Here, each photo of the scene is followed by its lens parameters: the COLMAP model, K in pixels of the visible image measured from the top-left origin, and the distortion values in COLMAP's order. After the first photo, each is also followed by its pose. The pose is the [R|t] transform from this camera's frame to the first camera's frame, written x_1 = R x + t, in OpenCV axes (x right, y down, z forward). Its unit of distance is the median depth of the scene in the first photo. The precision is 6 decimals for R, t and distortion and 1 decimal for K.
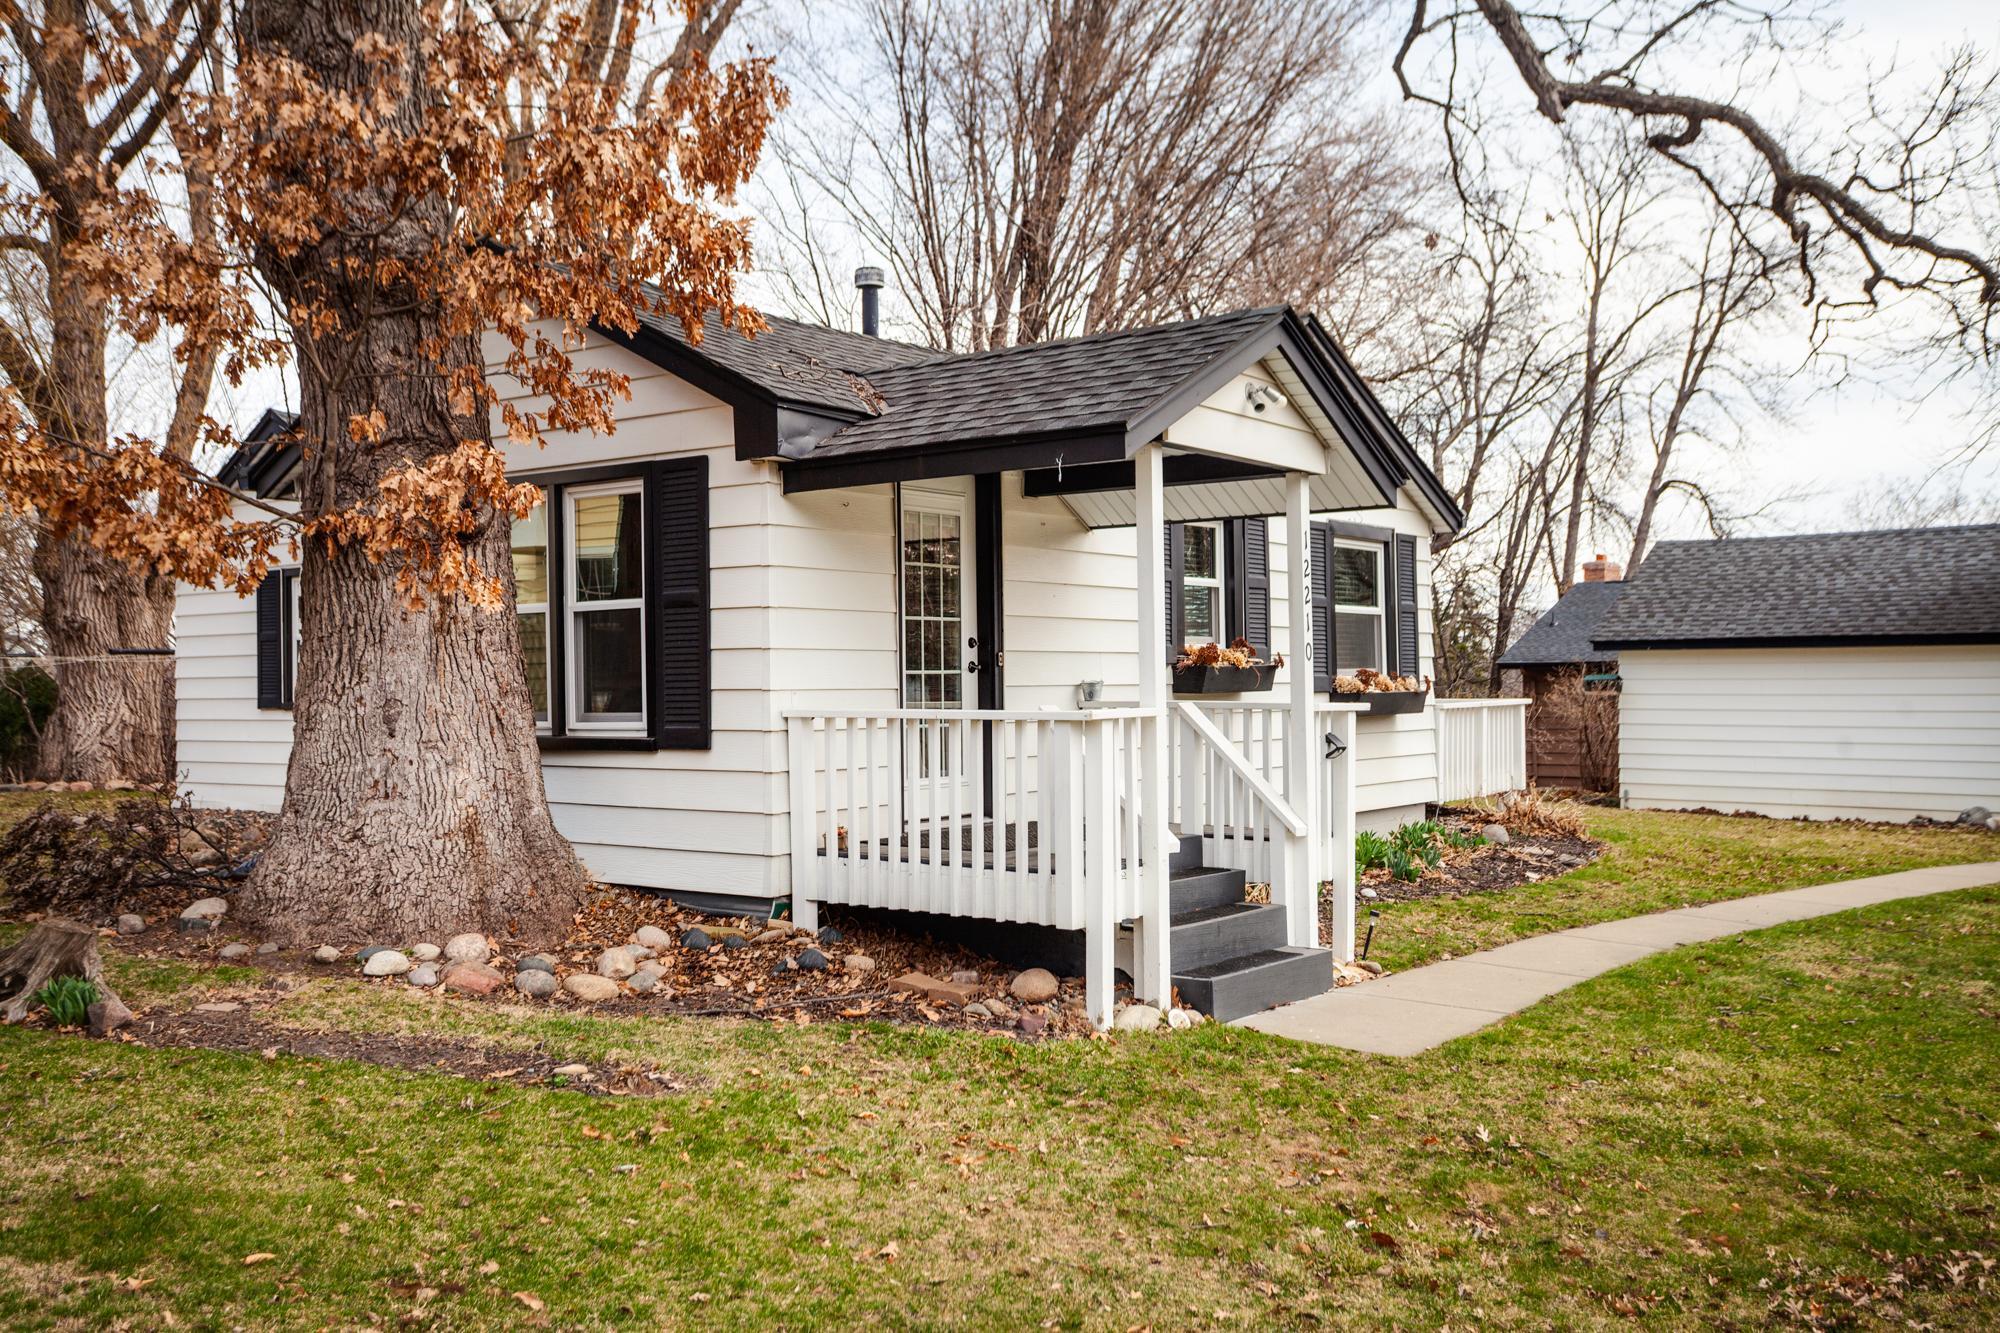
lens RADIAL K [[1702.5, 0, 1000.0], [0, 1702.5, 666.5], [0, 0, 1]] dist [-0.086646, 0.001129]
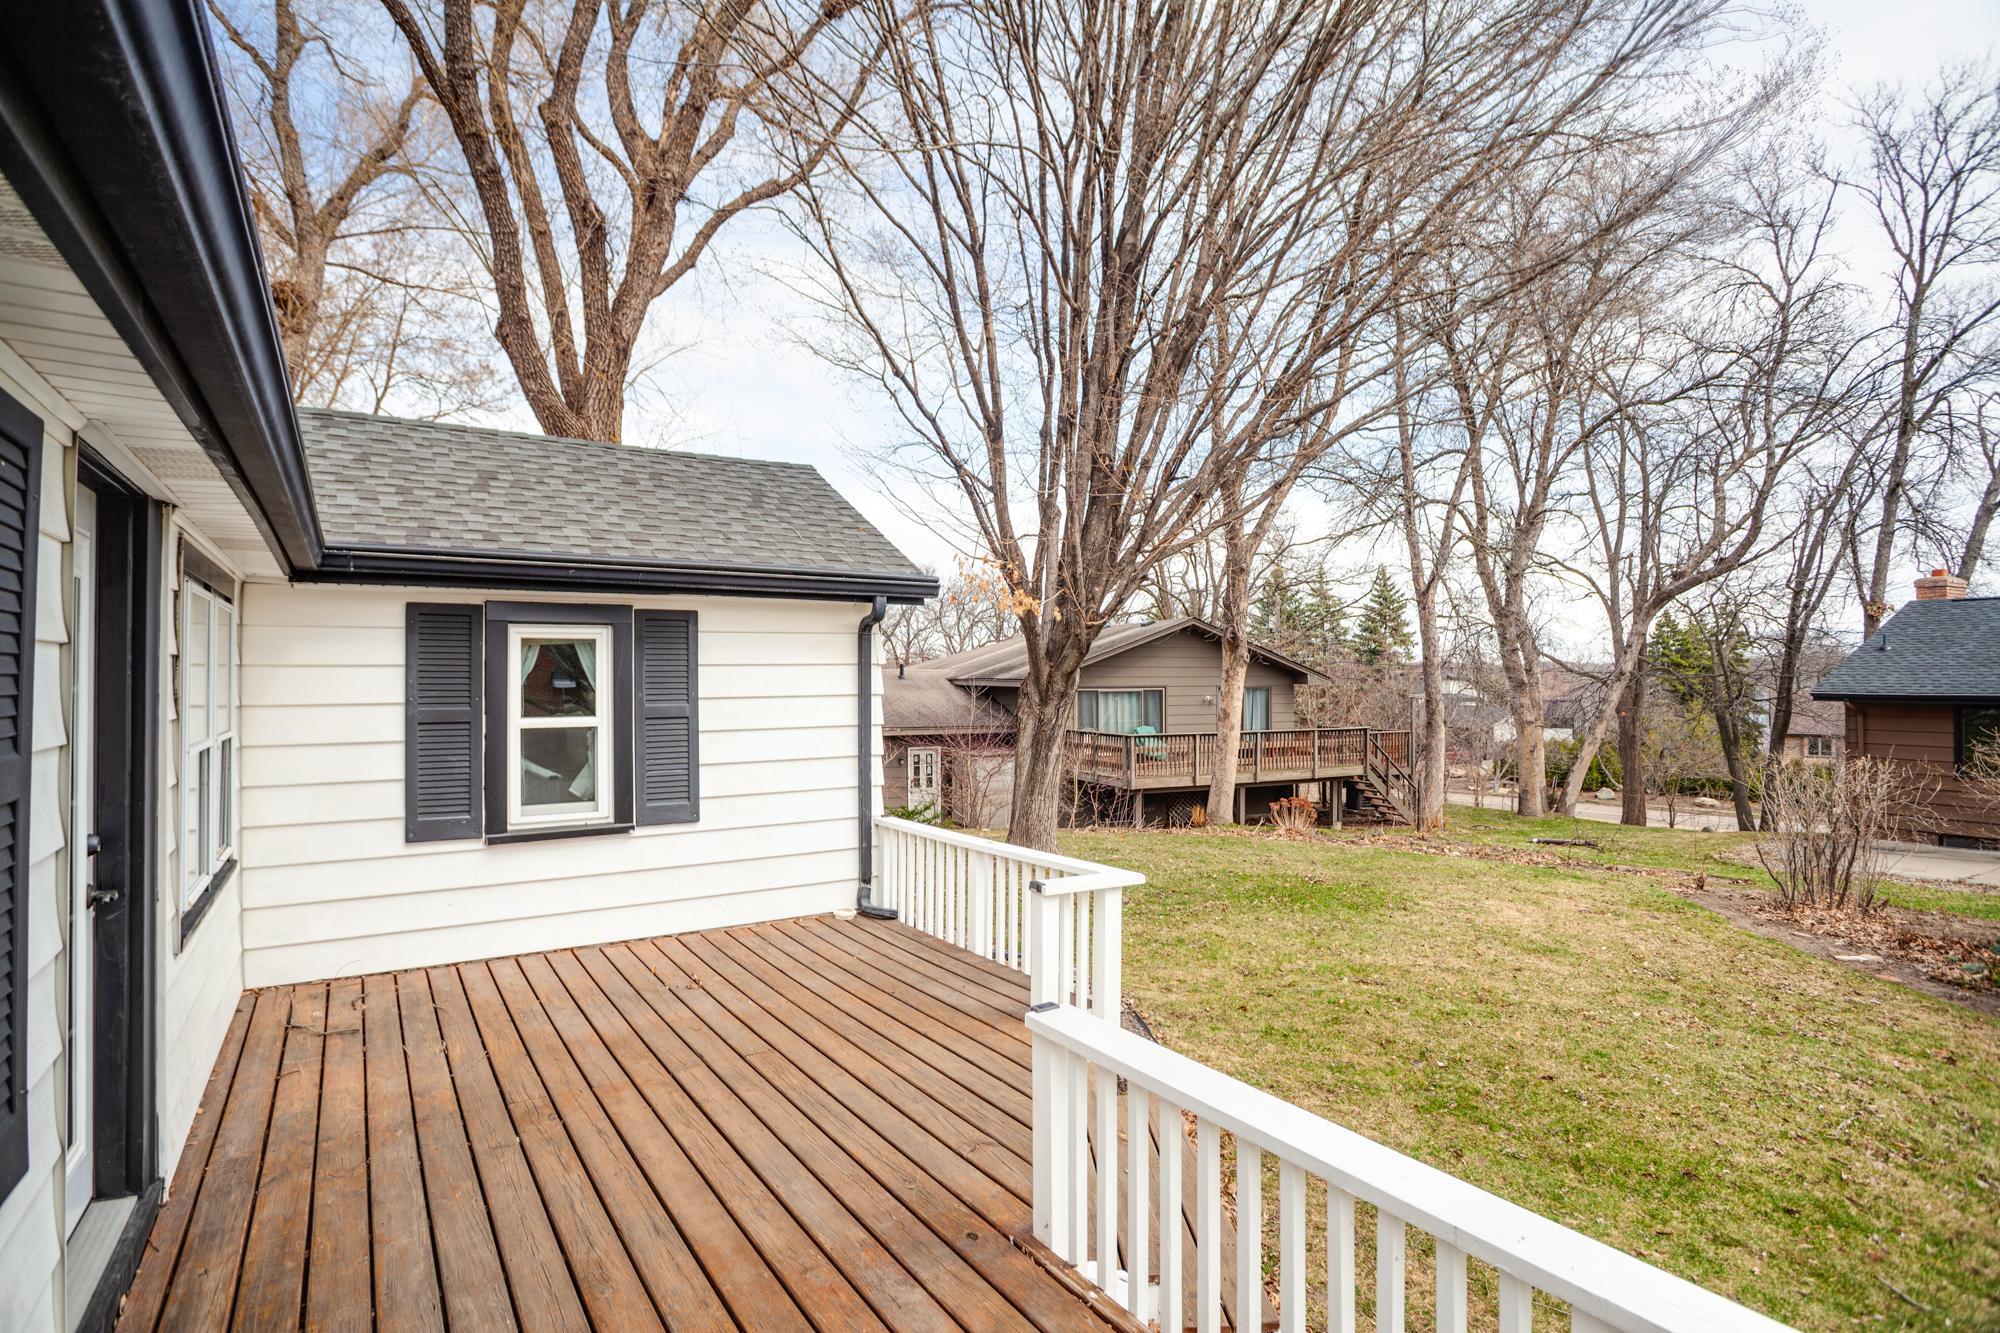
lens RADIAL K [[1033.0, 0, 1000.0], [0, 1033.0, 666.5], [0, 0, 1]] dist [-0.003977, -0.000234]
pose [[0.939868, -0.003518, -0.341521, 0.061085], [0.003210, 0.999994, -0.001466, -0.013188], [0.341524, 0.000281, 0.939873, 0.261829]]
